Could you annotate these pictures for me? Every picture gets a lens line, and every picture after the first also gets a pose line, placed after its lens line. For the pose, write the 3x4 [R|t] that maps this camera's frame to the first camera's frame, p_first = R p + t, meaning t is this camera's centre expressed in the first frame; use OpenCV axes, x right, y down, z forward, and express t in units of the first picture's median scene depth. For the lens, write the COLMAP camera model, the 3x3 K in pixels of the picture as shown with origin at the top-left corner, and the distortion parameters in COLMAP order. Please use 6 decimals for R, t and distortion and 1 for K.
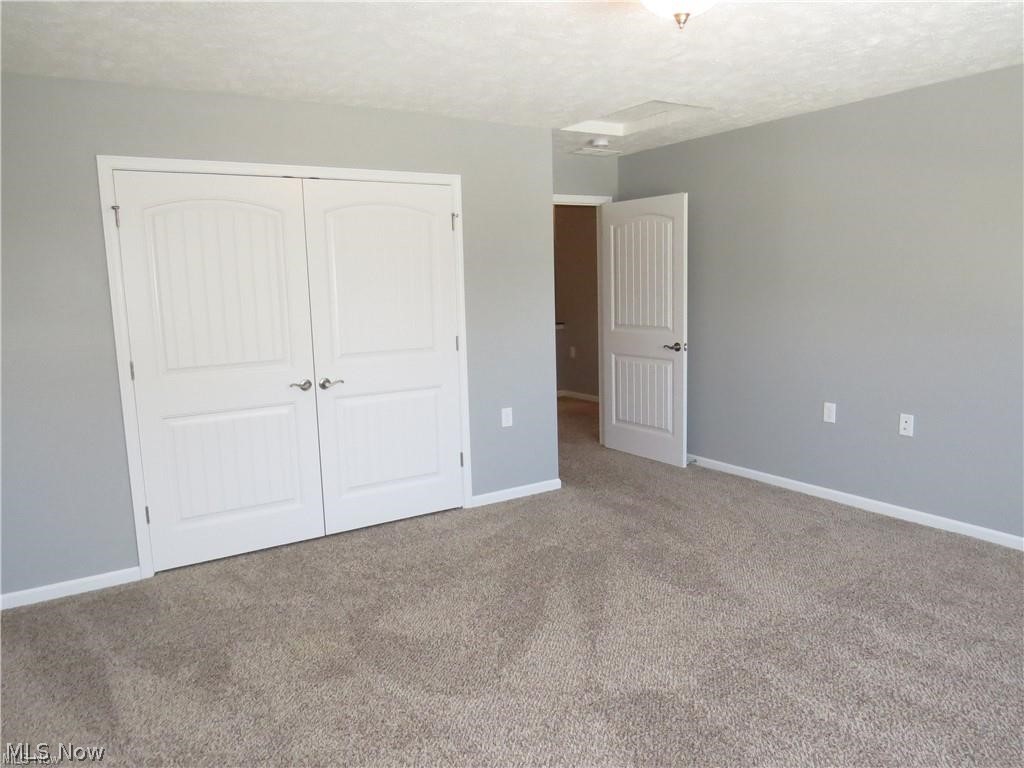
lens RADIAL K [[736.3, 0, 512.0], [0, 736.3, 384.0], [0, 0, 1]] dist [-0.008250, -0.000501]
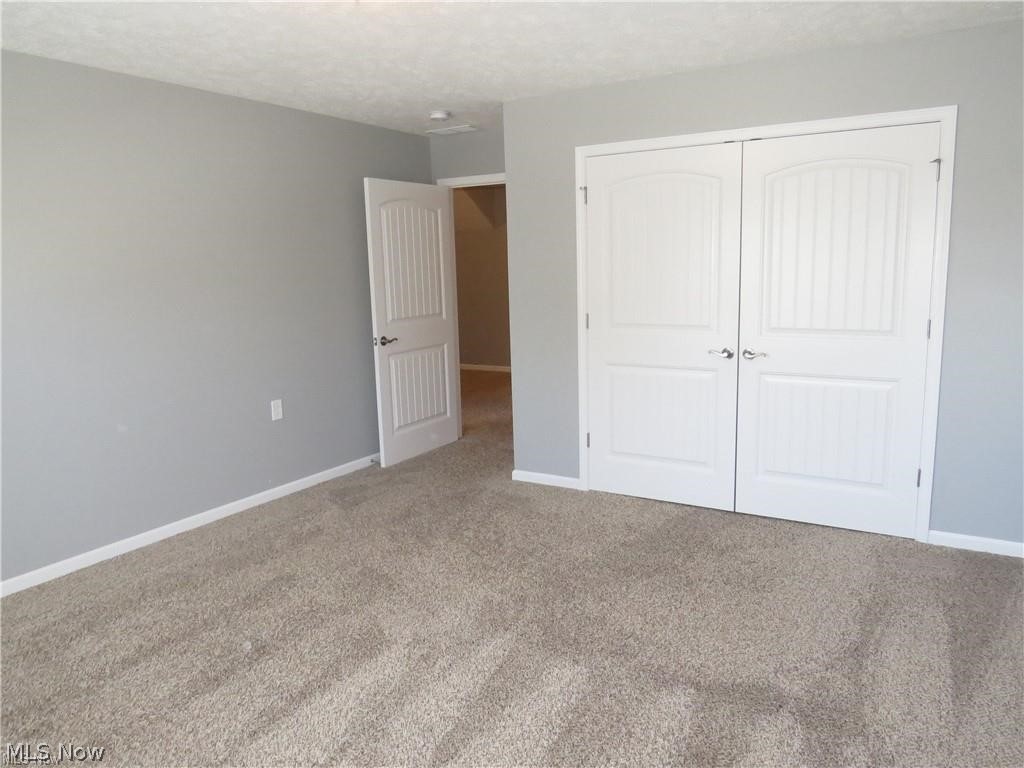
lens RADIAL K [[751.6, 0, 512.0], [0, 751.6, 384.0], [0, 0, 1]] dist [-0.004530, 0.000407]
pose [[0.436940, 0.164597, -0.884303, 0.504242], [-0.118042, 0.985105, 0.125034, -0.052021], [0.891712, 0.049752, 0.449861, 0.297368]]
